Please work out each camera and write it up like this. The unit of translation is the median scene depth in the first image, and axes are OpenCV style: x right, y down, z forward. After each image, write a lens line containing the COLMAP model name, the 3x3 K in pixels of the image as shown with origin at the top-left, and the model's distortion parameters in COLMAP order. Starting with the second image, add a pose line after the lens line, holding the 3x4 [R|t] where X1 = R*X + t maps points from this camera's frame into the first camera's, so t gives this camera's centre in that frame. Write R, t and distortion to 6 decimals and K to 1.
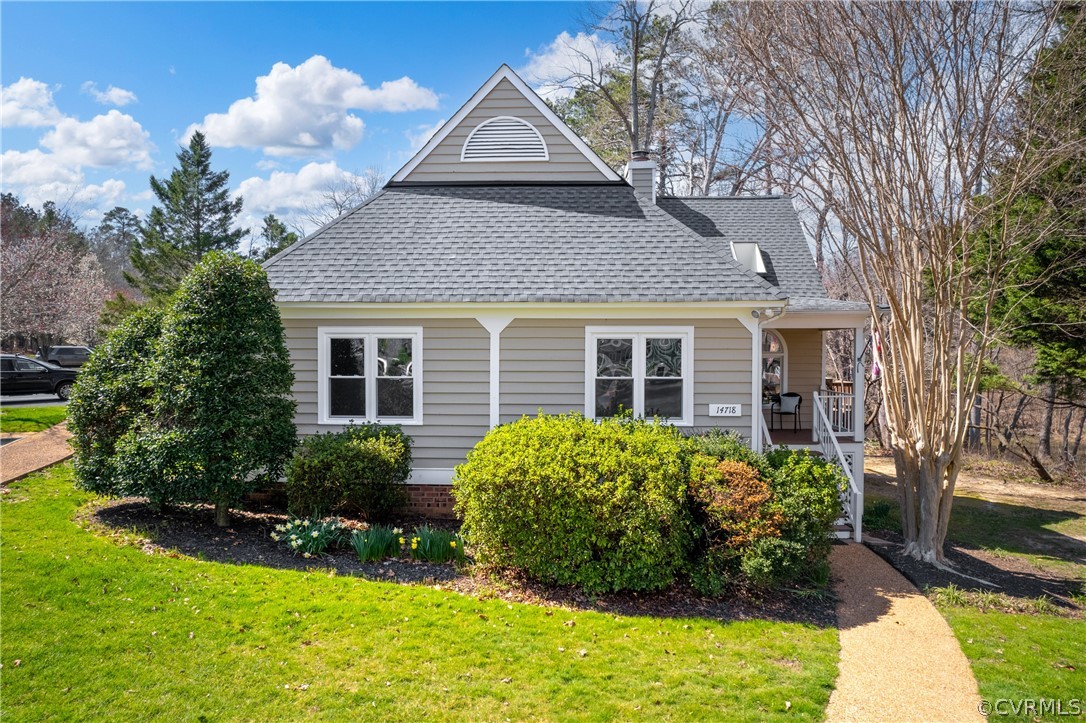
lens RADIAL K [[698.8, 0, 544.3], [0, 698.8, 359.1], [0, 0, 1]] dist [-0.065380, 0.049599]
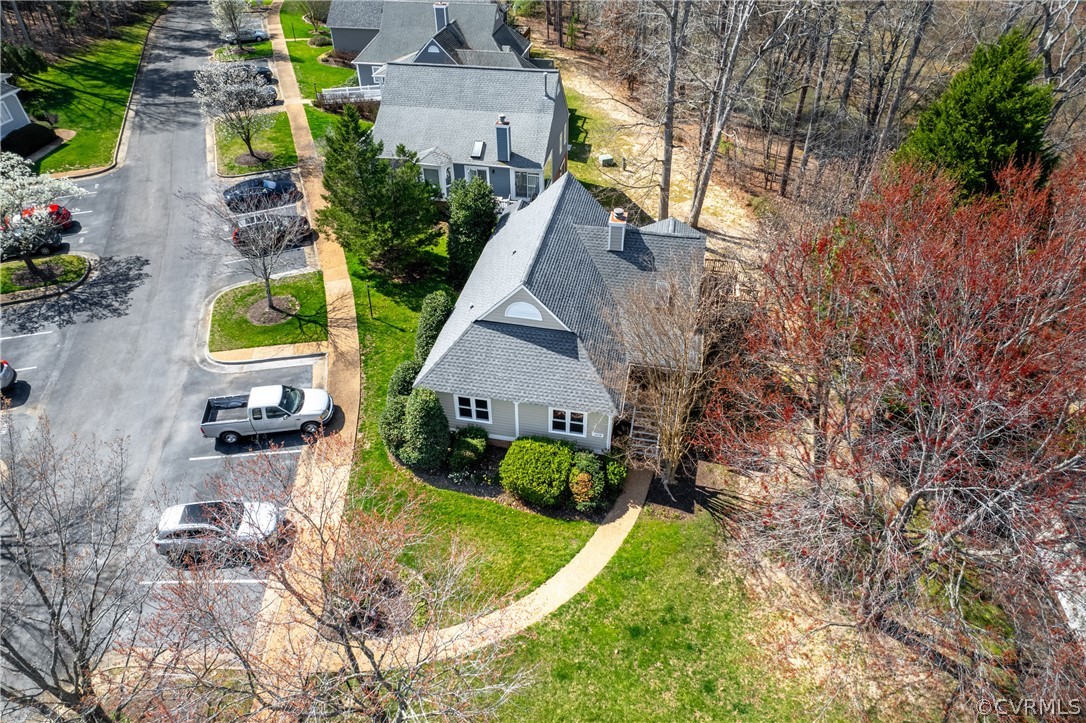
lens RADIAL K [[698.8, 0, 547.9], [0, 698.8, 358.9], [0, 0, 1]] dist [-0.065380, 0.049599]
pose [[0.987284, 0.099745, -0.123777, 0.380727], [0.000687, 0.775958, 0.630784, -1.940335], [0.158963, -0.622848, 0.766022, -0.991432]]
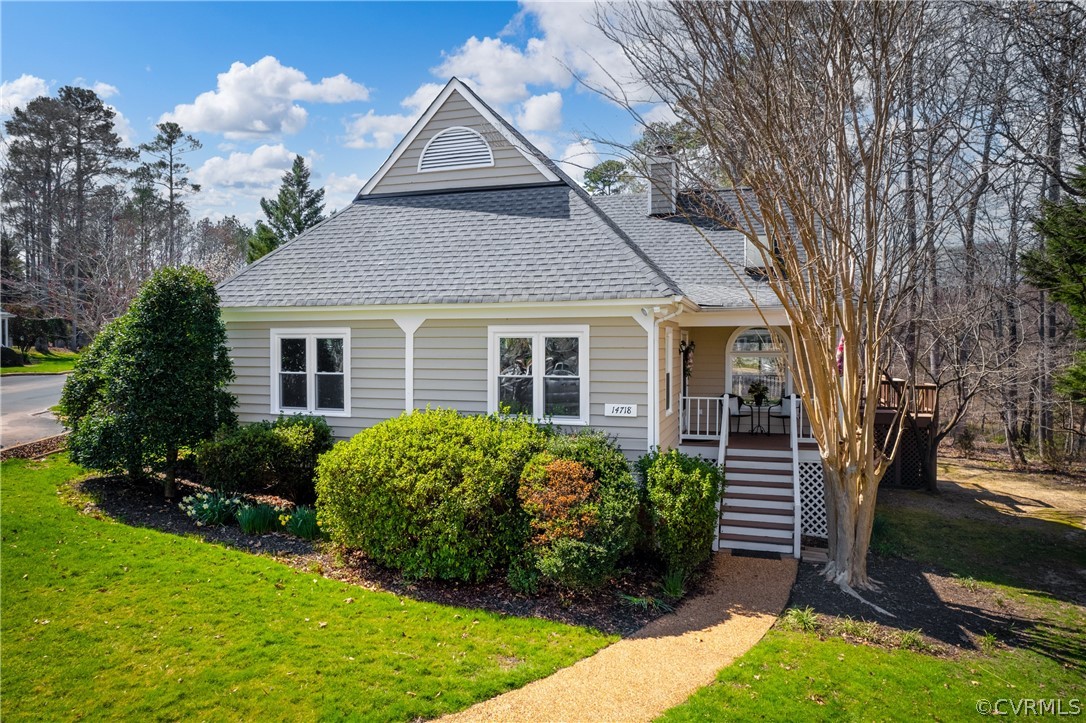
lens RADIAL K [[698.8, 0, 544.9], [0, 698.8, 357.8], [0, 0, 1]] dist [-0.065380, 0.049599]
pose [[0.964932, 0.003790, -0.262473, 0.416962], [-0.003858, 0.999993, 0.000255, -0.000232], [0.262472, 0.000766, 0.964939, 0.023629]]
